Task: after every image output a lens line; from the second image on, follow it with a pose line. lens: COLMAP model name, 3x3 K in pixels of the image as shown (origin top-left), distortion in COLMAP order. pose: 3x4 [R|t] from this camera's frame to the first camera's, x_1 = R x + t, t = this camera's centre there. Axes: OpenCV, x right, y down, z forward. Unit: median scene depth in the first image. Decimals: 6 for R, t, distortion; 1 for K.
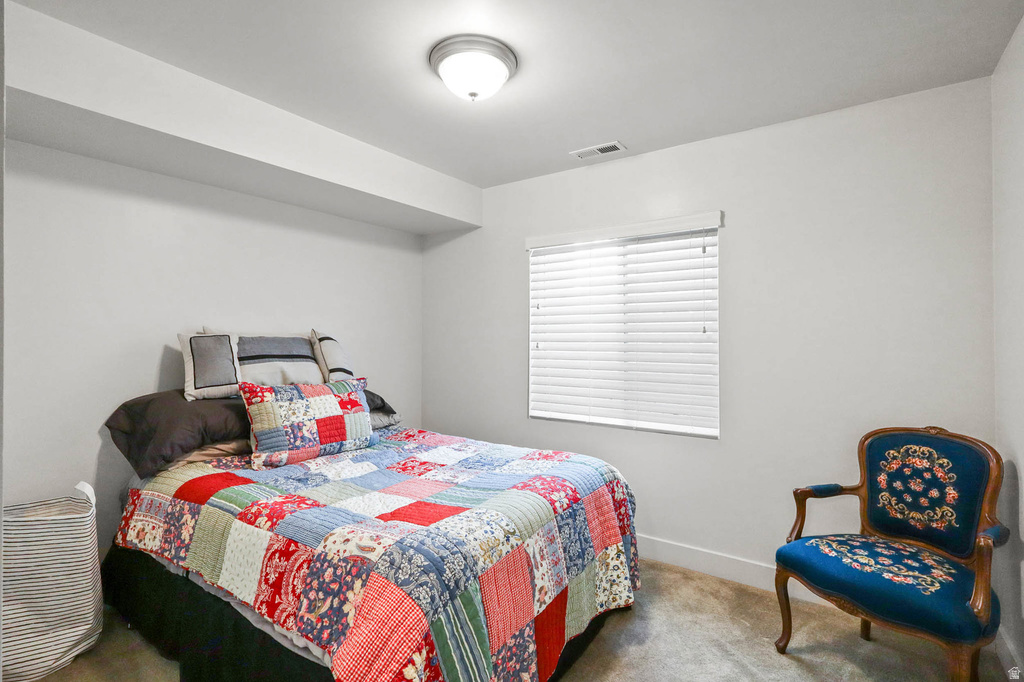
lens RADIAL K [[478.3, 0, 514.7], [0, 478.3, 332.0], [0, 0, 1]] dist [0.000212, -0.000011]
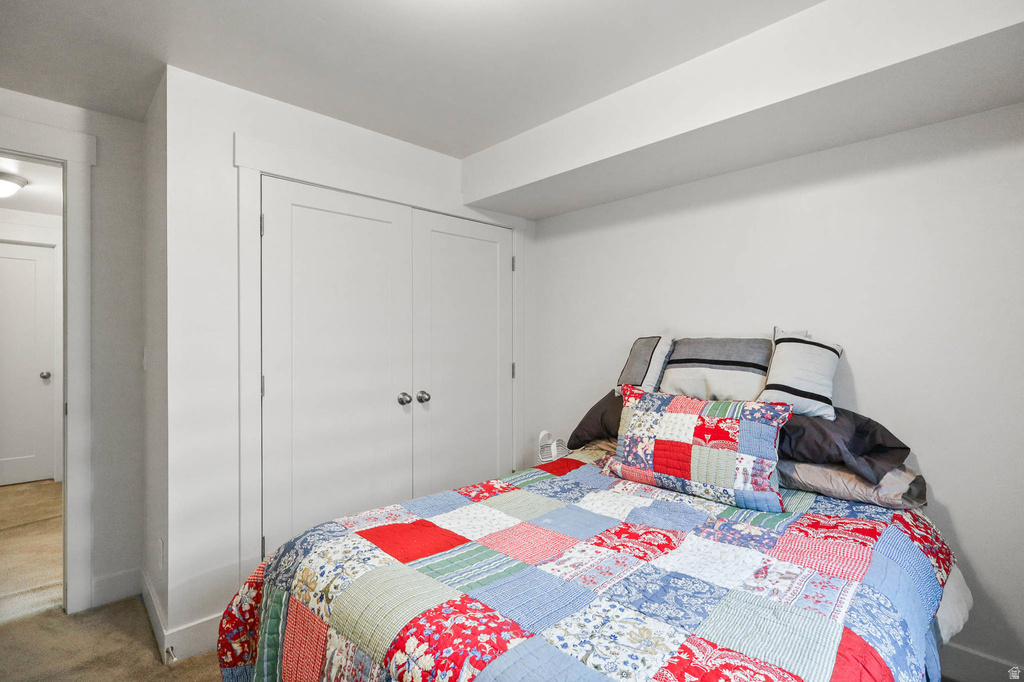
lens RADIAL K [[478.3, 0, 514.7], [0, 478.3, 332.0], [0, 0, 1]] dist [0.000212, -0.000011]
pose [[-0.192098, -0.017018, -0.981228, 0.441755], [0.013689, 0.999706, -0.020018, 0.012329], [0.981280, -0.017278, -0.191808, 0.928007]]
